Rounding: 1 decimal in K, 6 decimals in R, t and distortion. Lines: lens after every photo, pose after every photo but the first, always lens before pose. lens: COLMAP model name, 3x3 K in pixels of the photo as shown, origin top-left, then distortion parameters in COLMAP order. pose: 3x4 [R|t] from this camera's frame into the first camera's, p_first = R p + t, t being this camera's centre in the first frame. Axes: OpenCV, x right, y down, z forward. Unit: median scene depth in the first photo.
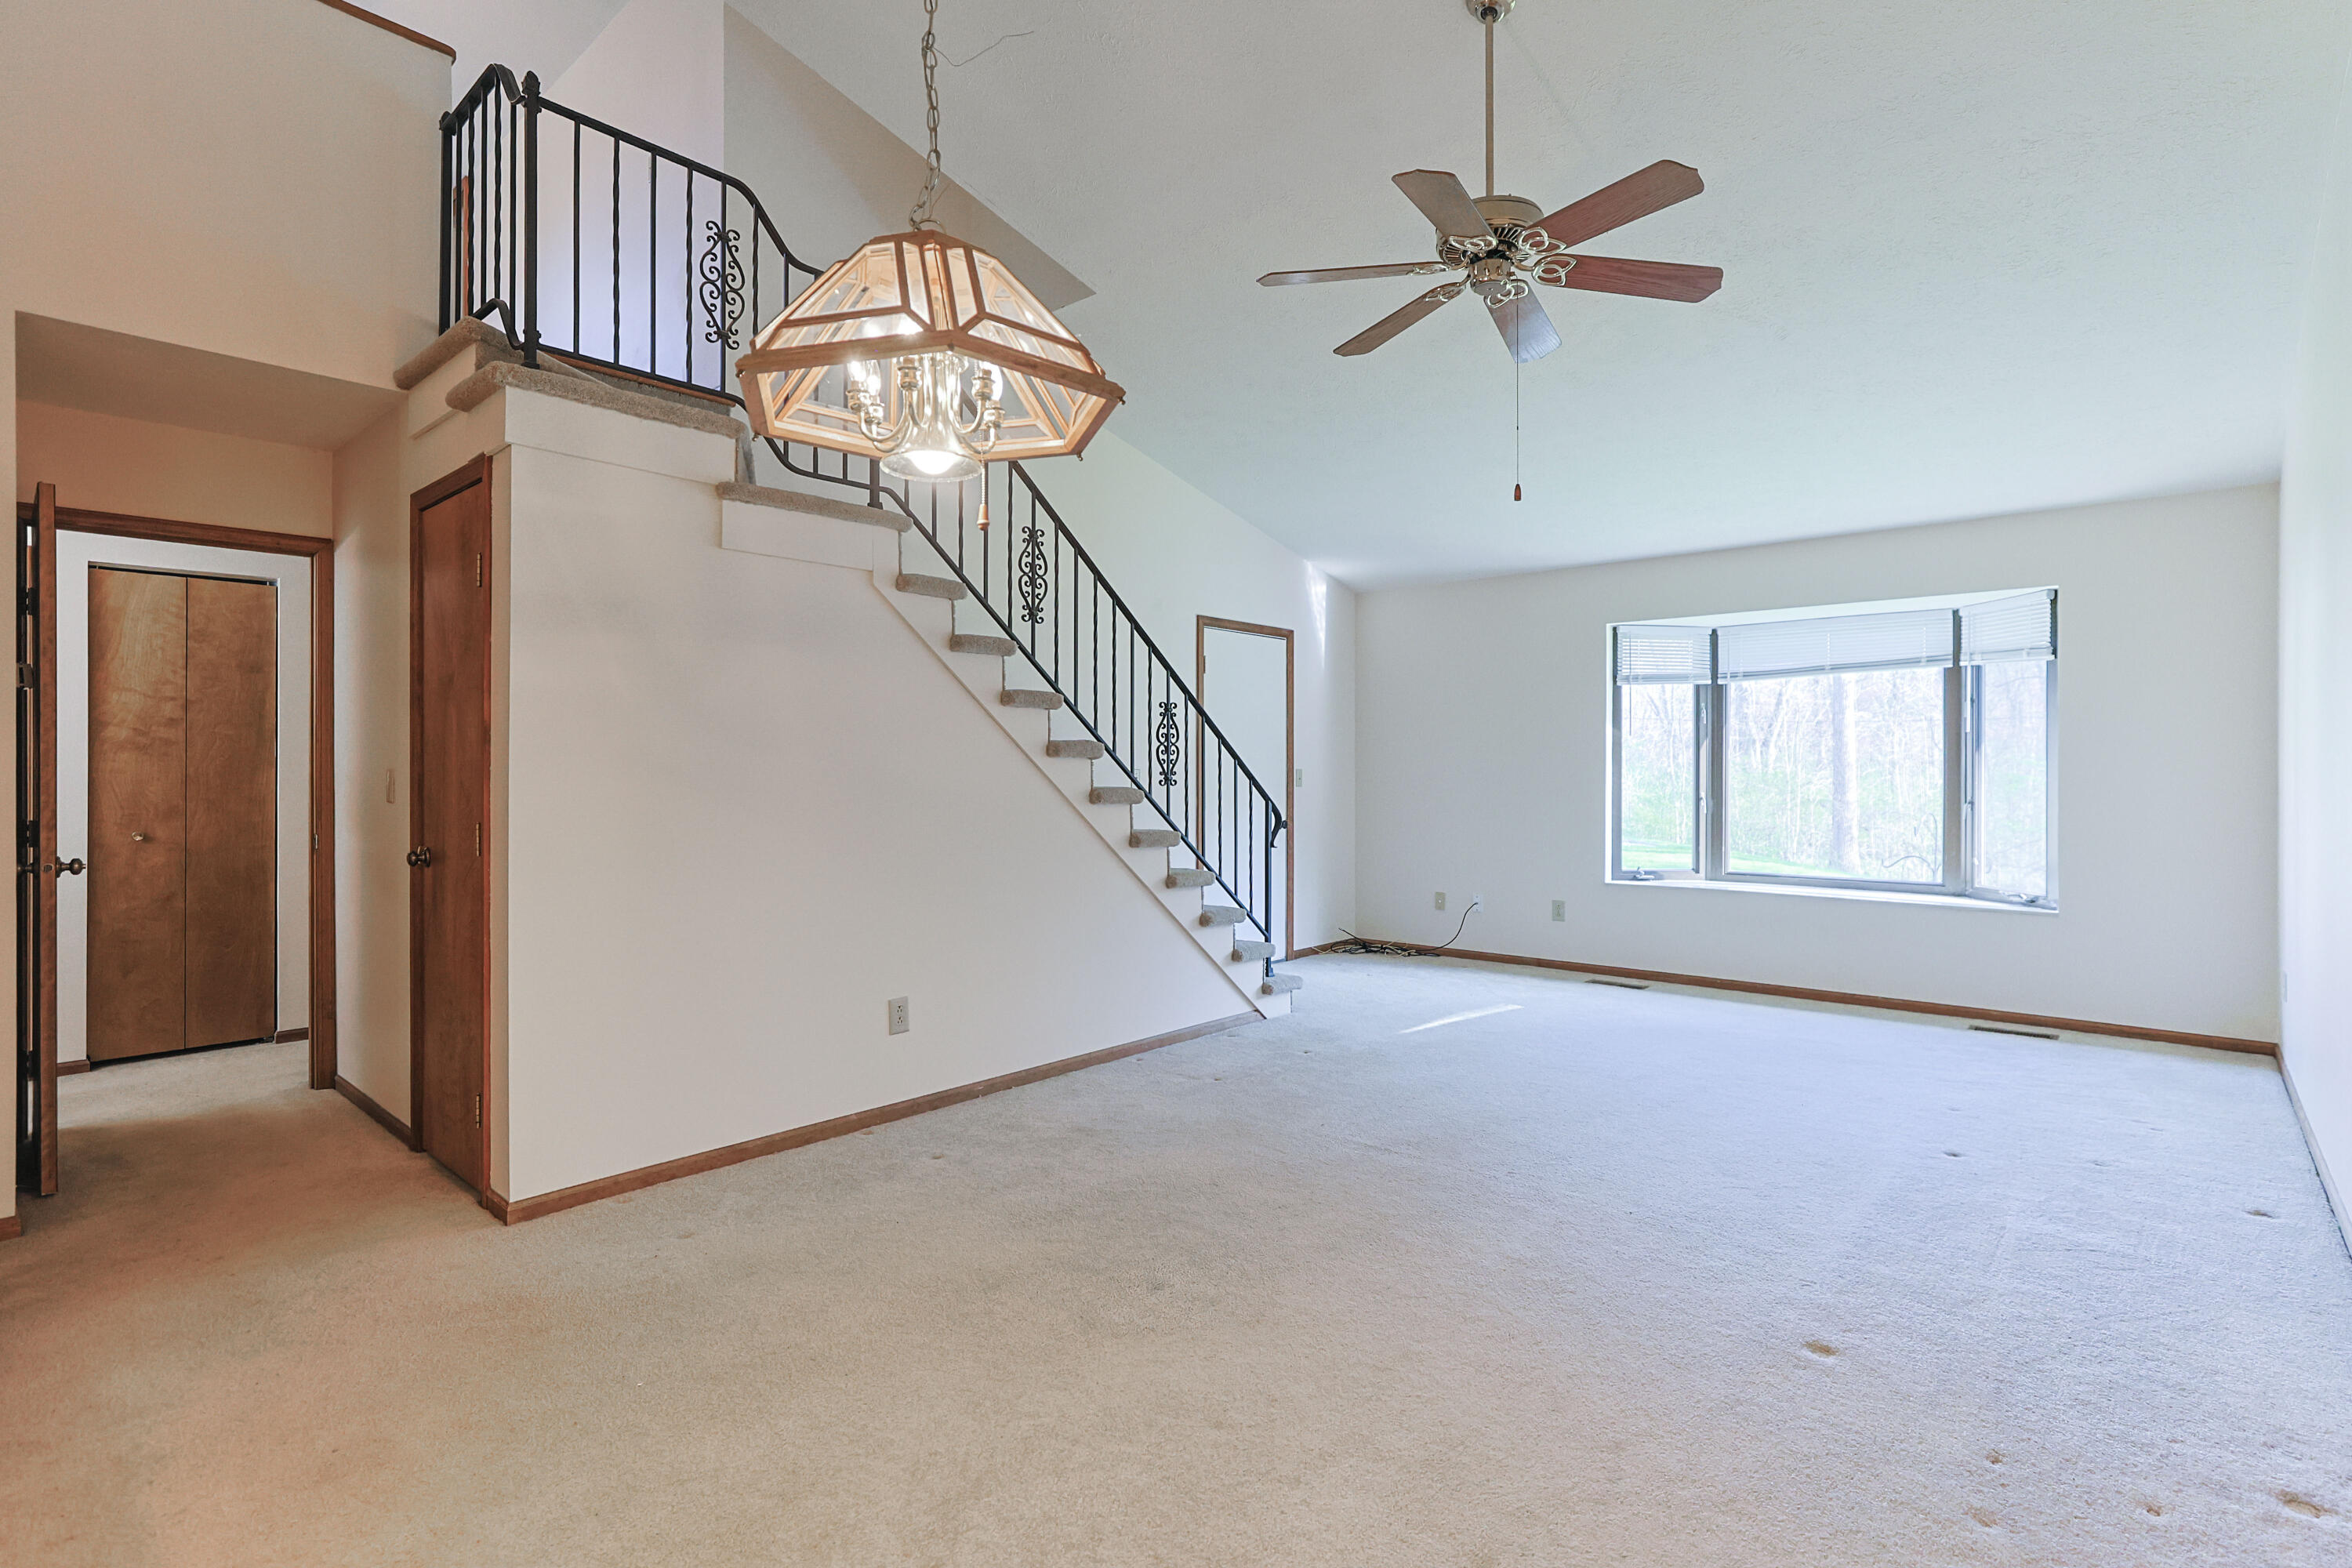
lens RADIAL K [[1134.5, 0, 1188.9], [0, 1134.5, 772.8], [0, 0, 1]] dist [-0.008266, 0.004106]
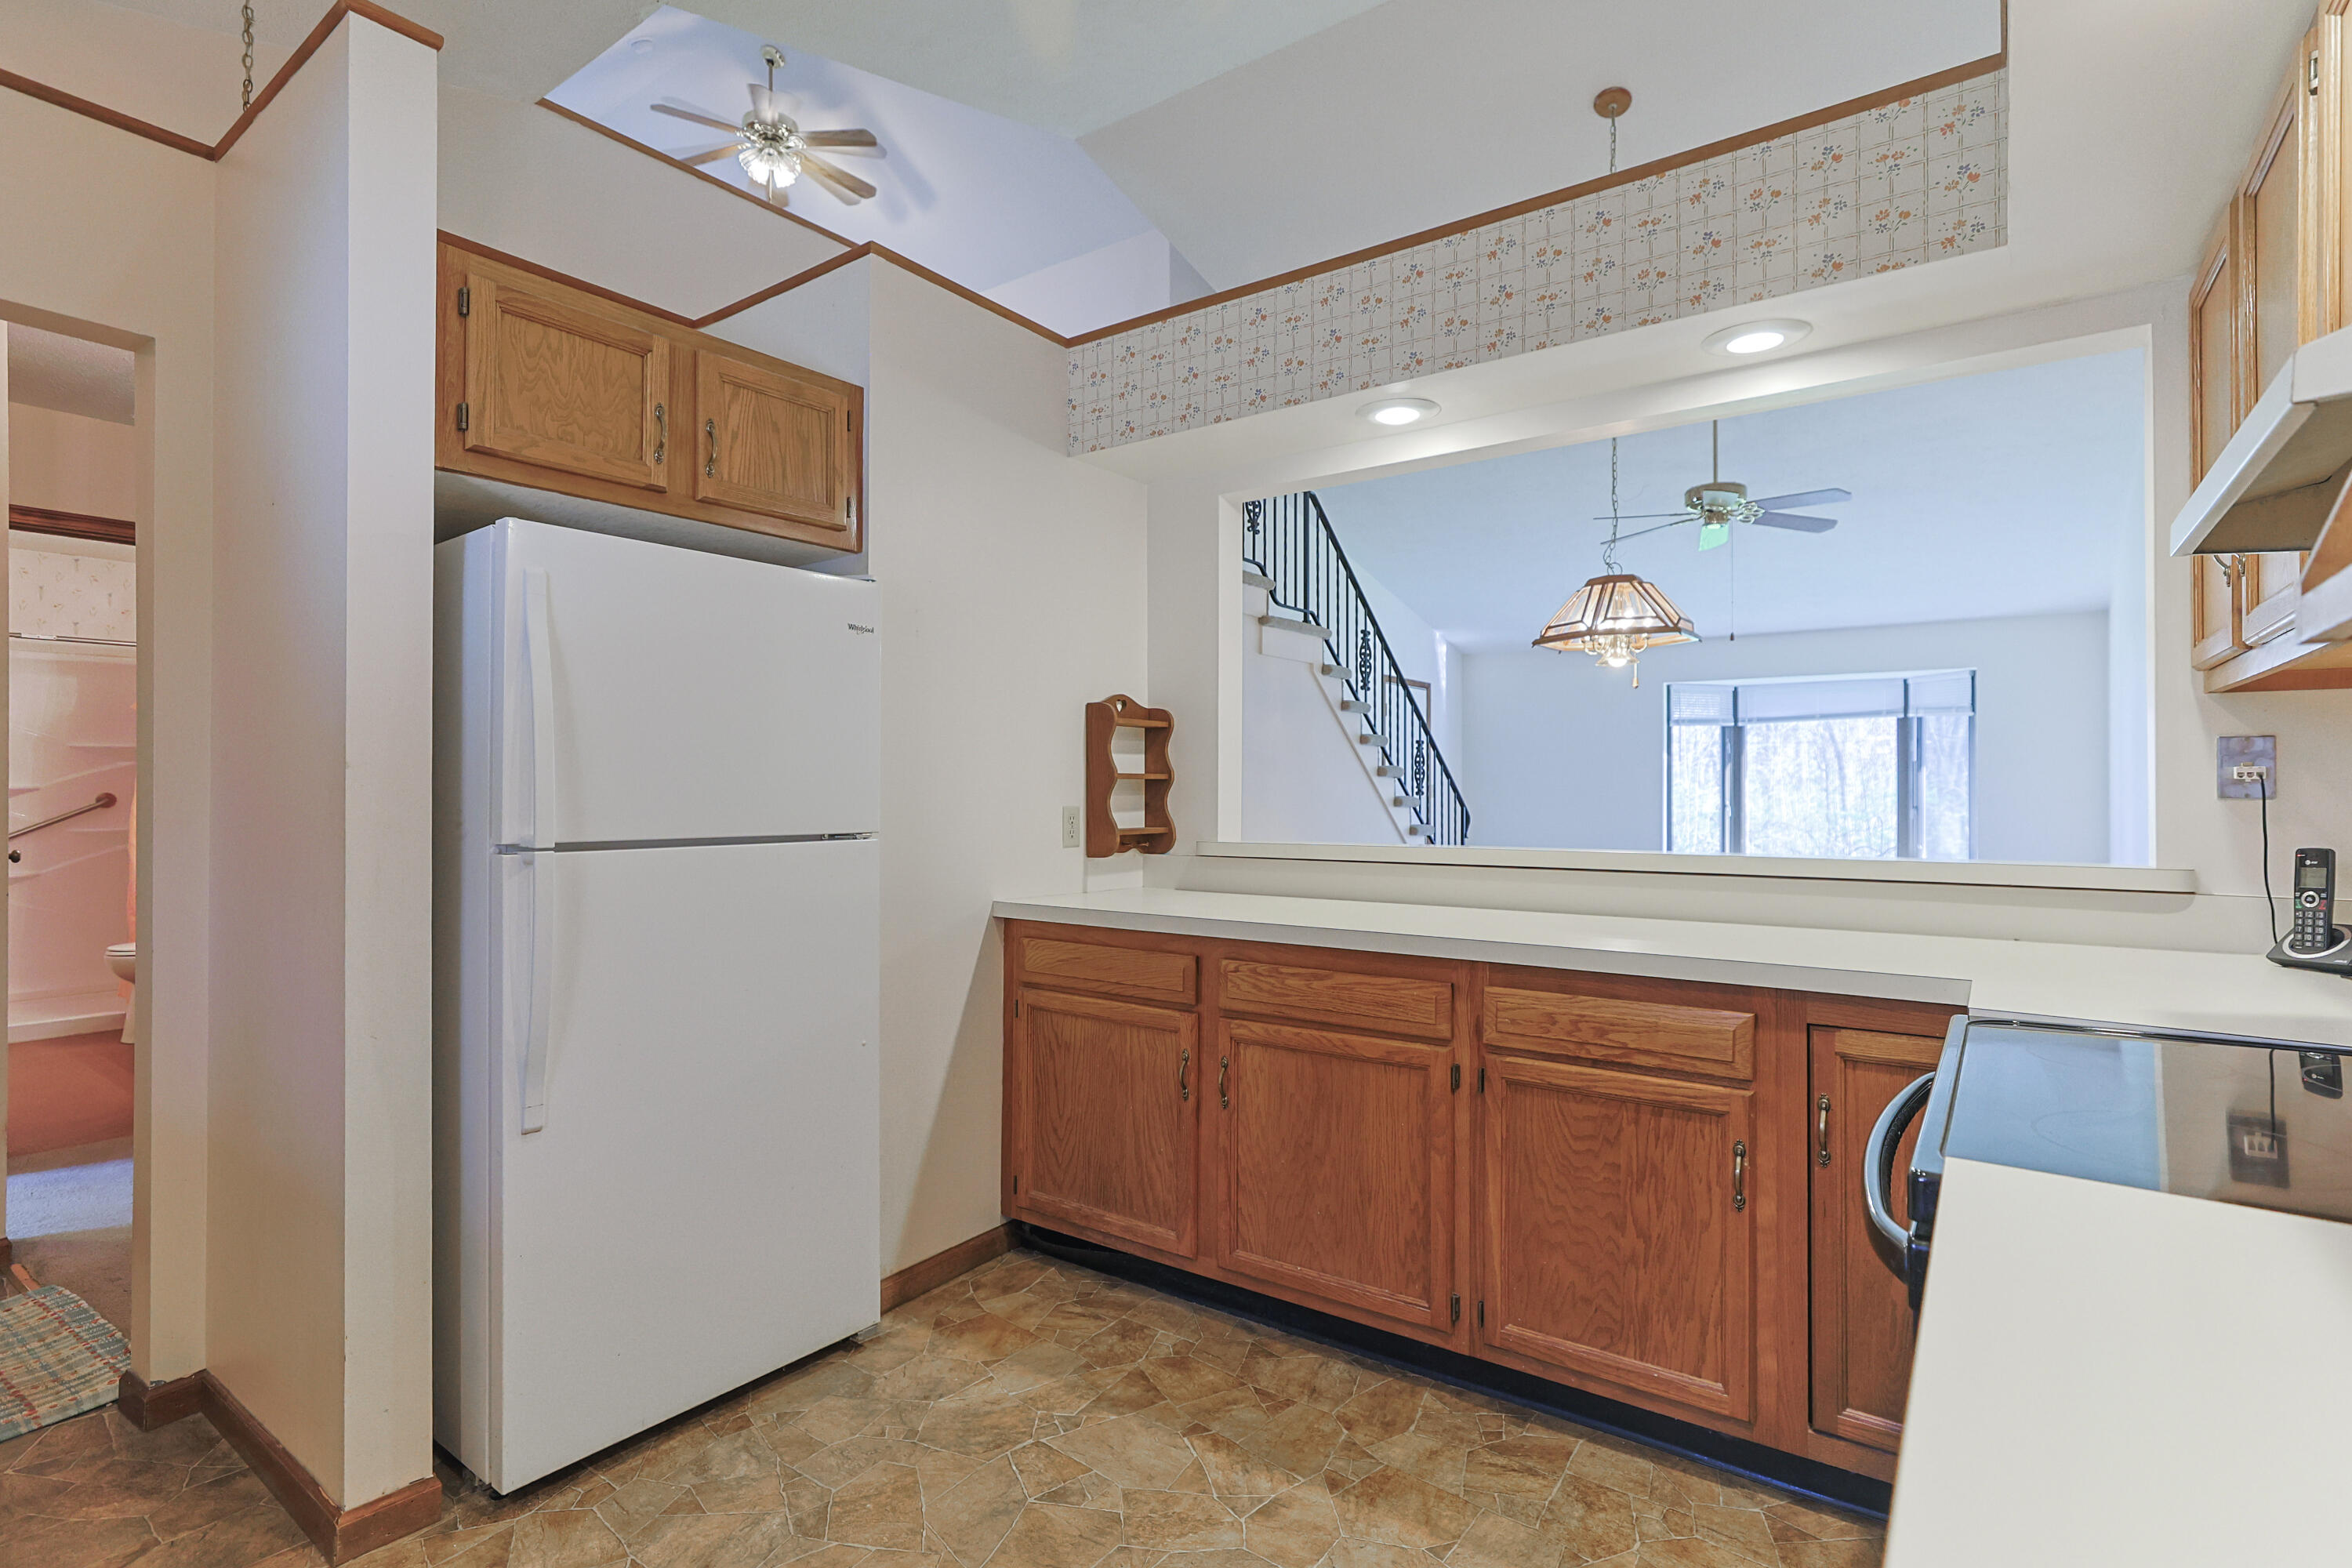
lens RADIAL K [[1134.5, 0, 1159.1], [0, 1134.5, 780.2], [0, 0, 1]] dist [-0.008266, 0.004106]
pose [[0.997117, 0.001940, 0.075849, -0.422542], [-0.001258, 0.999958, -0.009046, 0.004585], [-0.075863, 0.008925, 0.997078, -0.420192]]
